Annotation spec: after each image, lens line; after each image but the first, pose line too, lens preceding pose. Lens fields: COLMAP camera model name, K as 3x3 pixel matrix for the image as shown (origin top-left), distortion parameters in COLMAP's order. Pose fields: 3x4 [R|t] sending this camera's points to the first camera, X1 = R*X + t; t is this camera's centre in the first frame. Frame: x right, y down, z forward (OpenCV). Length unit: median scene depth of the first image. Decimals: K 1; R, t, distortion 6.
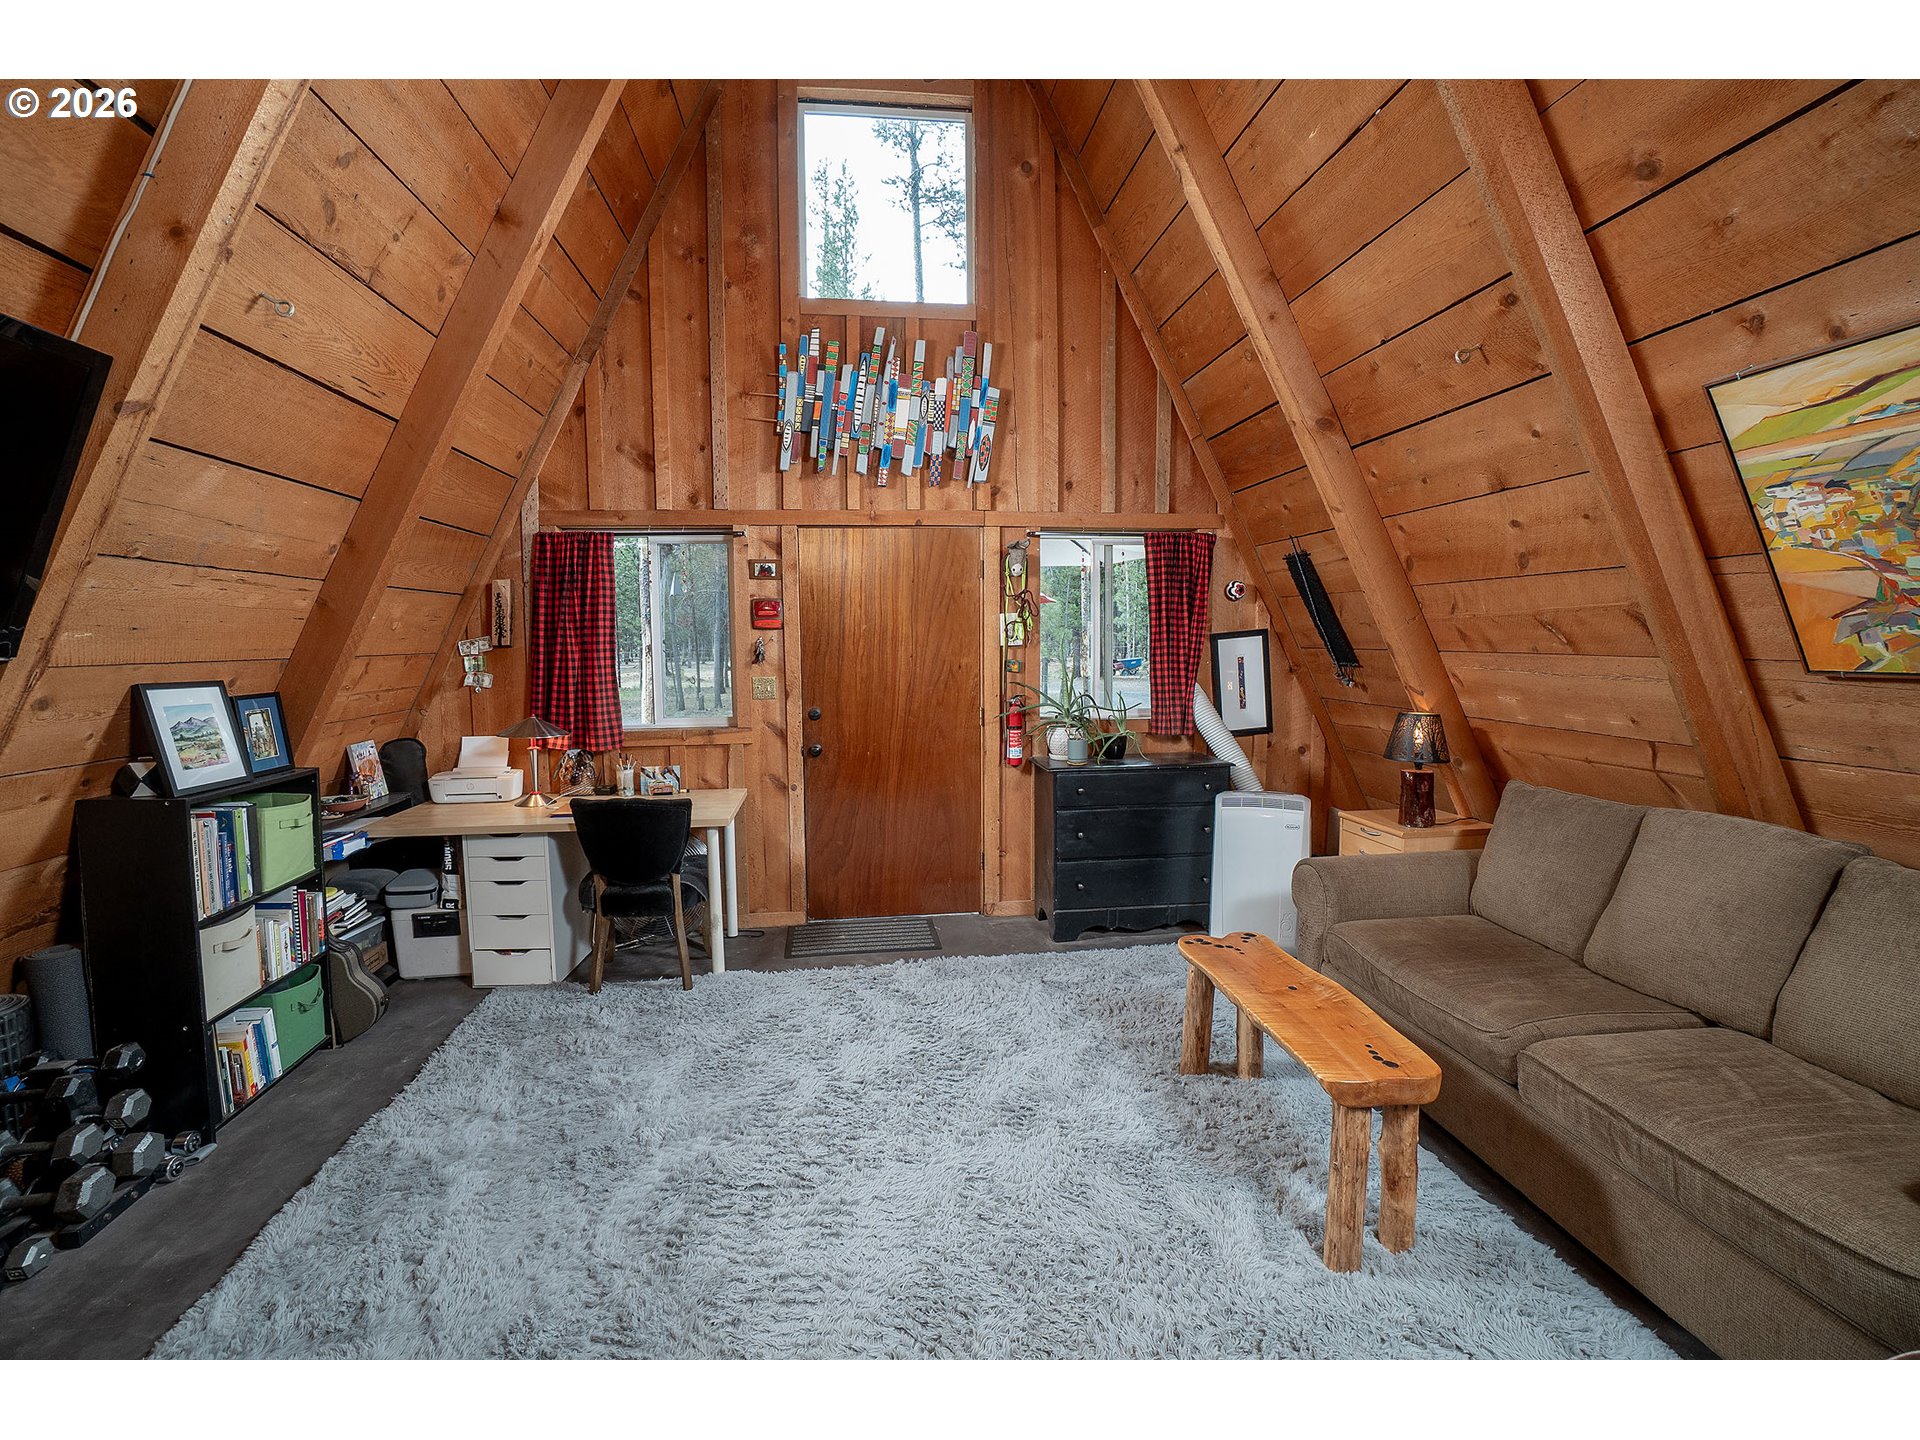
lens RADIAL K [[786.8, 0, 954.1], [0, 786.8, 689.0], [0, 0, 1]] dist [-0.011993, 0.000435]
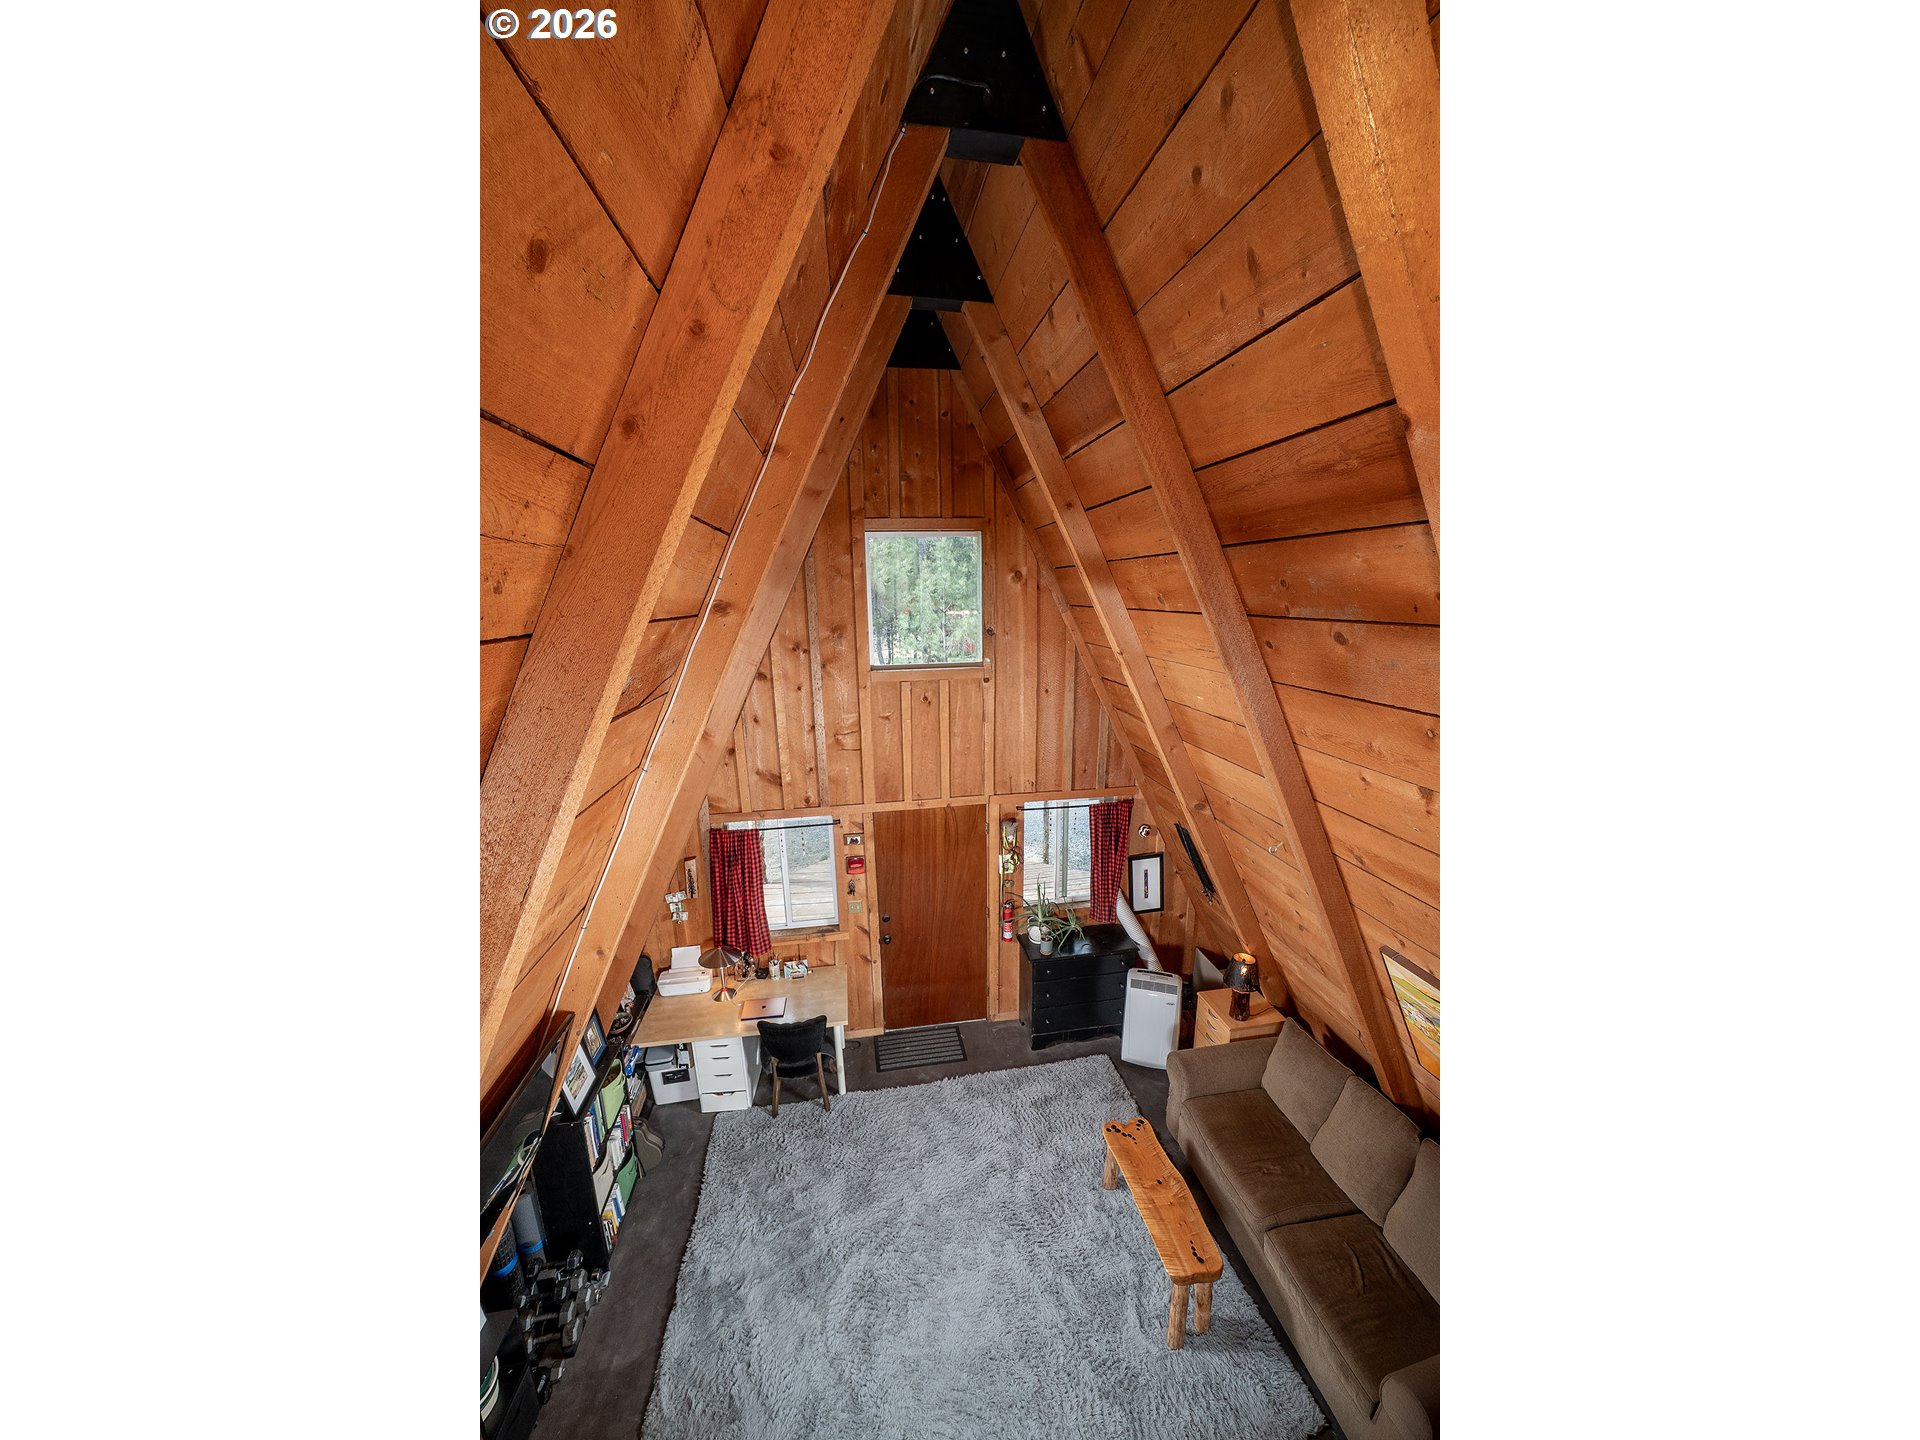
lens RADIAL K [[594.5, 0, 960.0], [0, 594.5, 720.0], [0, 0, 1]] dist [-0.006209, -0.000032]
pose [[0.999204, -0.013179, 0.037661, -0.068883], [0.007418, 0.988781, 0.149191, -0.585510], [-0.039204, -0.148792, 0.988091, -0.170265]]
